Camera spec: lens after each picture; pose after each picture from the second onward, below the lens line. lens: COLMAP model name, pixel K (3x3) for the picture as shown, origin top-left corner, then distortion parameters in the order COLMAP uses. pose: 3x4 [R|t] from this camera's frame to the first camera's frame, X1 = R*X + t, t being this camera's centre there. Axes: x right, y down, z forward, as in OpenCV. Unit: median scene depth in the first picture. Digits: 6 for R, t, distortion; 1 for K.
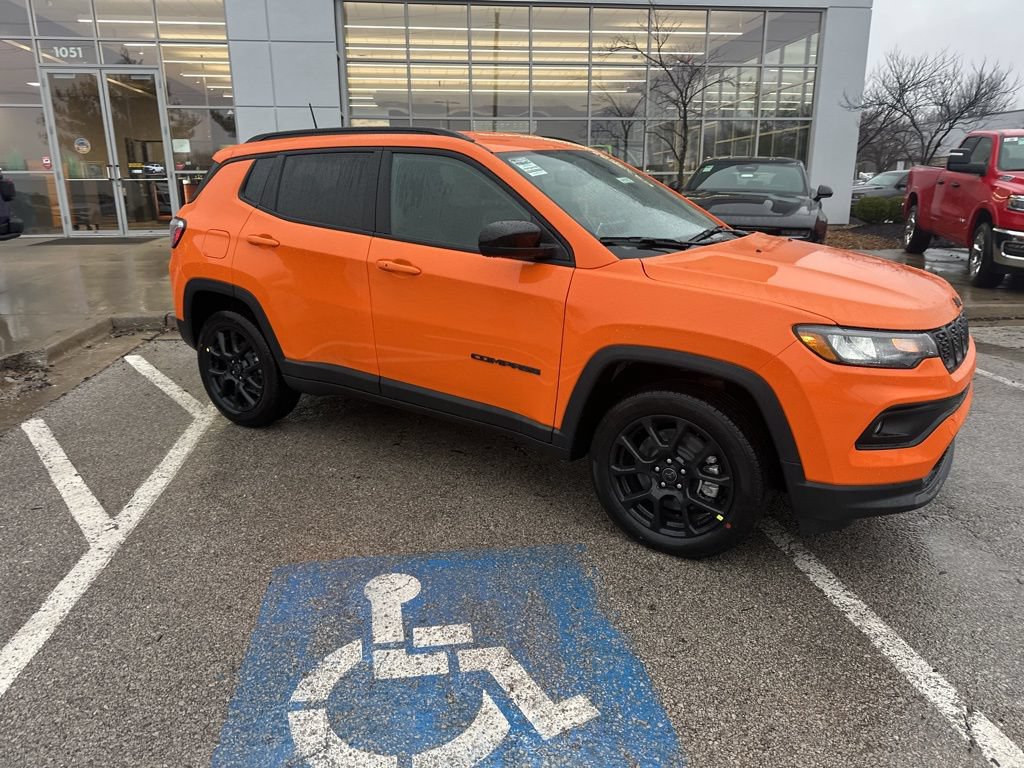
lens RADIAL K [[715.7, 0, 509.2], [0, 715.7, 385.5], [0, 0, 1]] dist [0.045148, -0.050012]
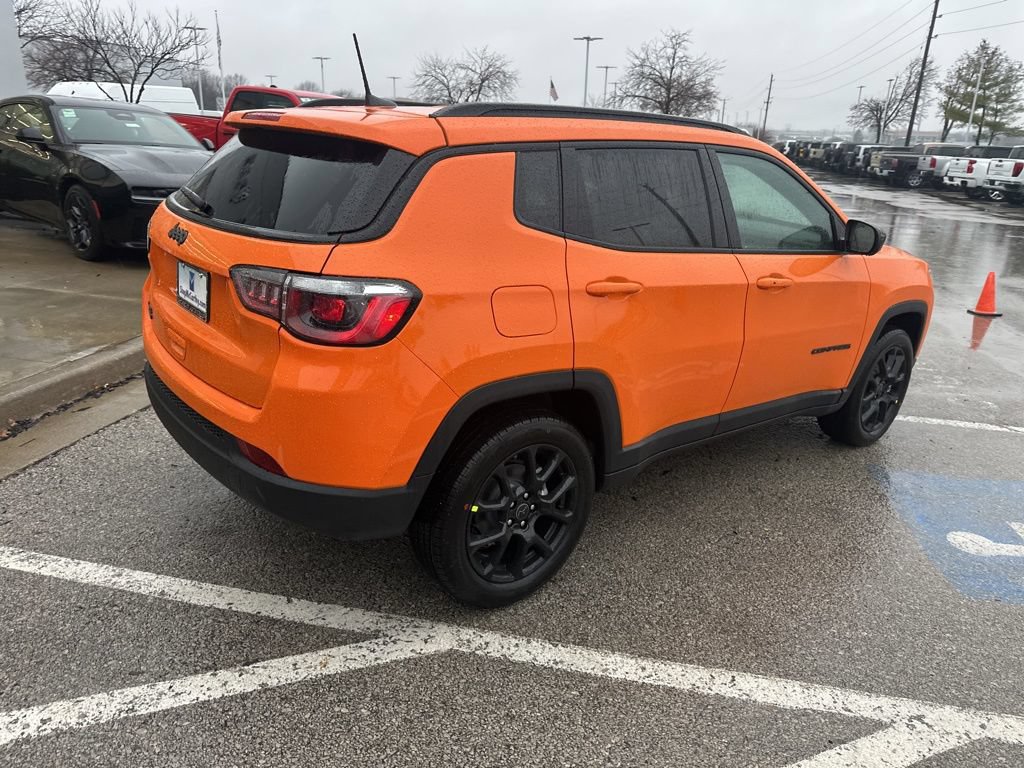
lens RADIAL K [[722.3, 0, 509.3], [0, 722.3, 372.7], [0, 0, 1]] dist [0.030356, -0.034085]
pose [[0.300179, -0.286329, 0.909895, -1.211755], [0.218570, 0.949153, 0.226576, -0.365430], [-0.928504, 0.130862, 0.347498, 1.085398]]
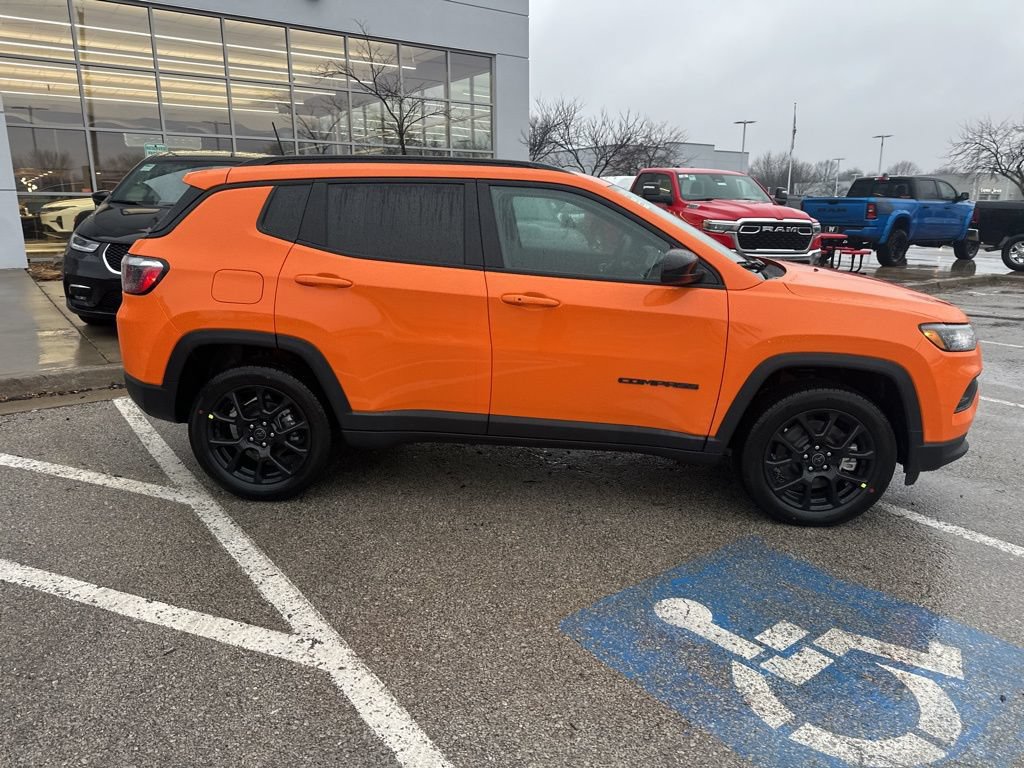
lens RADIAL K [[722.3, 0, 509.3], [0, 722.3, 372.7], [0, 0, 1]] dist [0.030356, -0.034085]
pose [[0.867380, -0.107683, 0.485857, -0.723622], [0.129737, 0.991477, -0.011867, -0.063012], [-0.480438, 0.073327, 0.873958, 0.170495]]
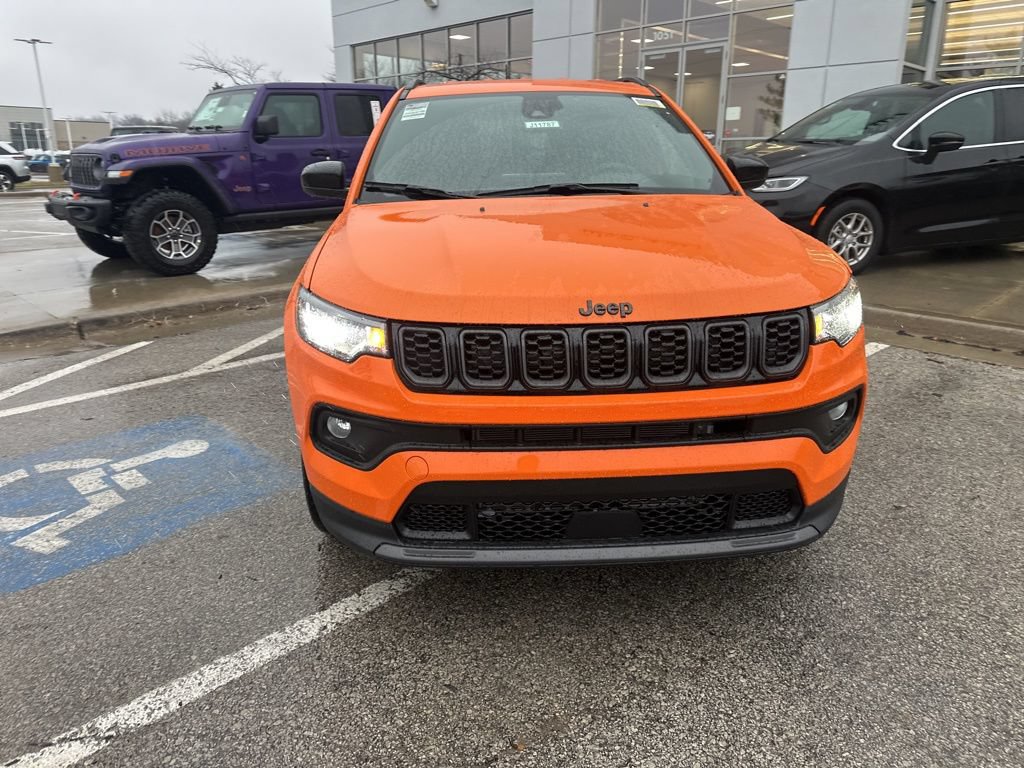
lens RADIAL K [[722.3, 0, 509.3], [0, 722.3, 372.7], [0, 0, 1]] dist [0.030356, -0.034085]
pose [[0.601516, 0.230111, -0.765001, 0.990696], [-0.217028, 0.968671, 0.120726, -0.112611], [0.768815, 0.093408, 0.632612, 0.527783]]
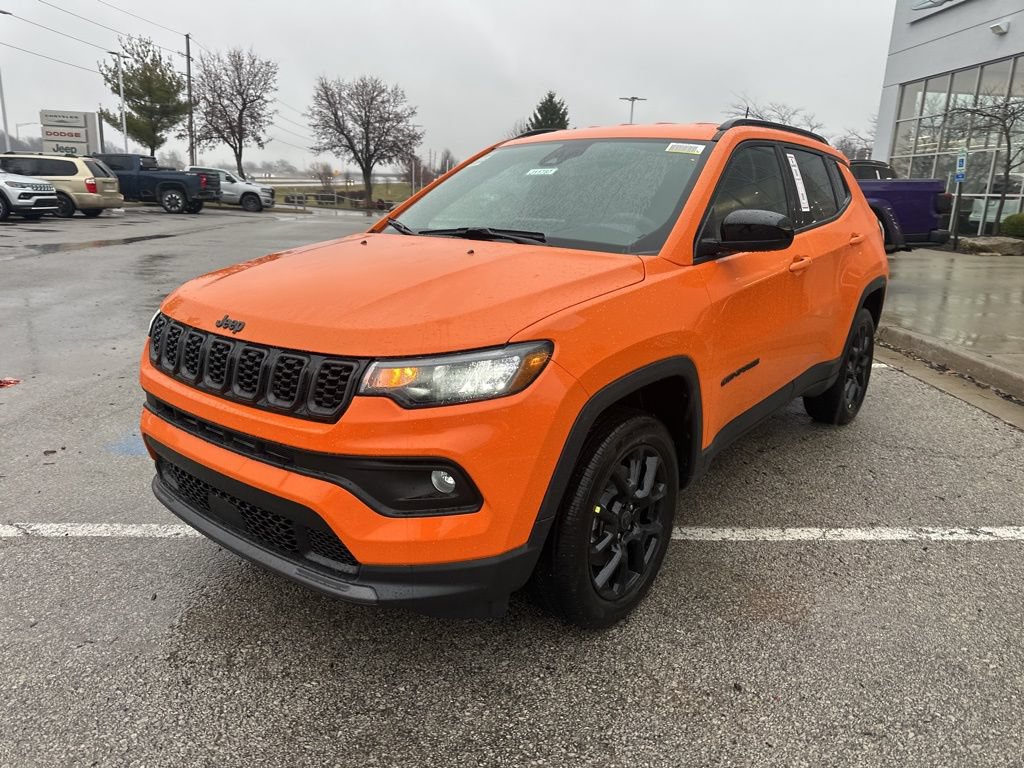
lens RADIAL K [[726.7, 0, 508.6], [0, 726.7, 371.4], [0, 0, 1]] dist [0.025453, -0.028495]
pose [[-0.103841, 0.240866, -0.964987, 1.229034], [-0.301667, 0.916900, 0.261325, -0.326068], [0.947742, 0.318241, -0.022551, 1.221488]]
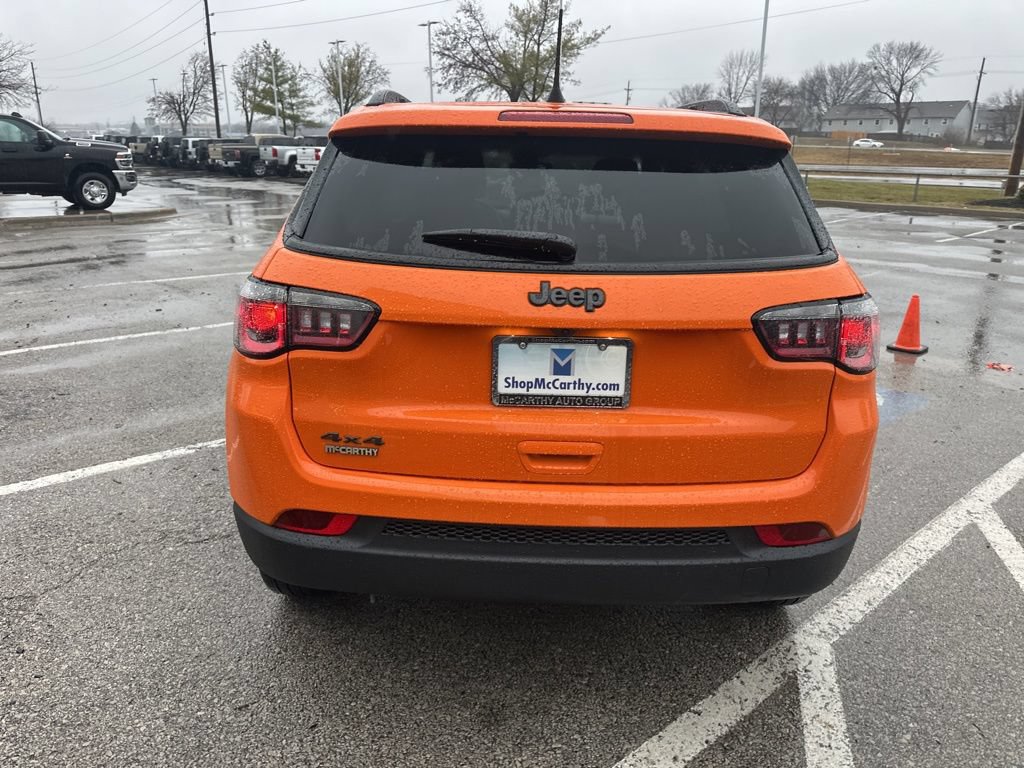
lens RADIAL K [[726.7, 0, 508.6], [0, 726.7, 371.4], [0, 0, 1]] dist [0.025453, -0.028495]
pose [[-0.548697, -0.251812, 0.797196, -0.978696], [0.216356, 0.878305, 0.426346, -0.585383], [-0.807541, 0.406413, -0.427442, 1.923886]]
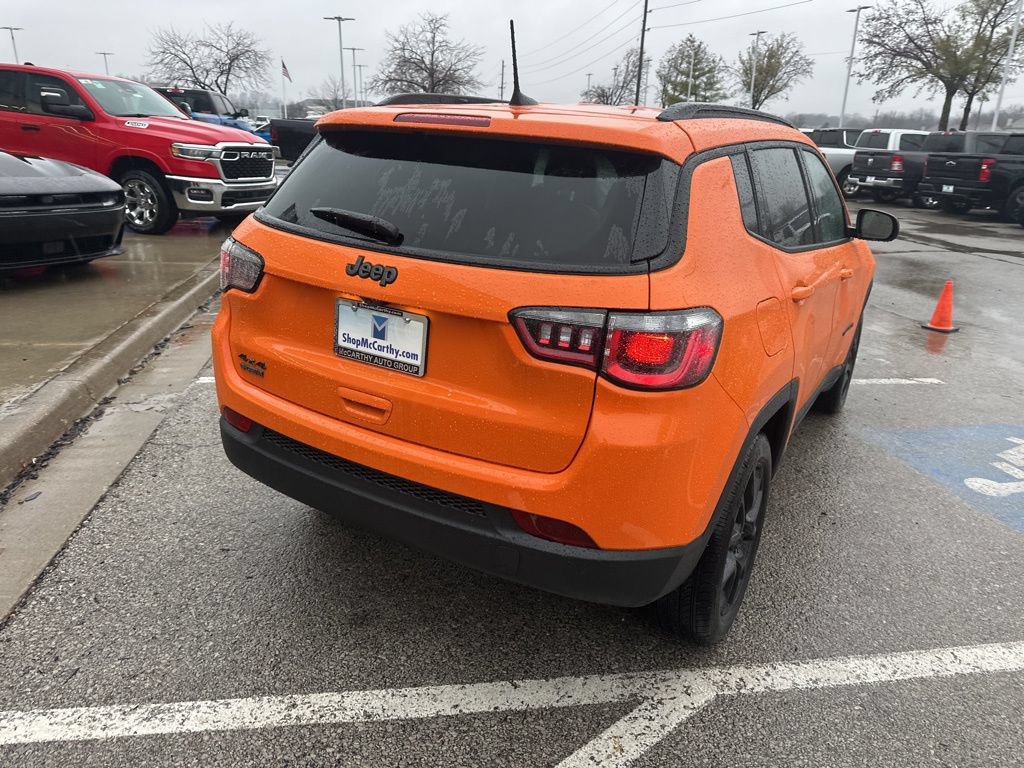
lens RADIAL K [[726.7, 0, 508.6], [0, 726.7, 371.4], [0, 0, 1]] dist [0.025453, -0.028495]
pose [[-0.036621, -0.317311, 0.947614, -1.190216], [0.234354, 0.919080, 0.316813, -0.494959], [-0.971461, 0.233679, 0.040706, 1.535114]]
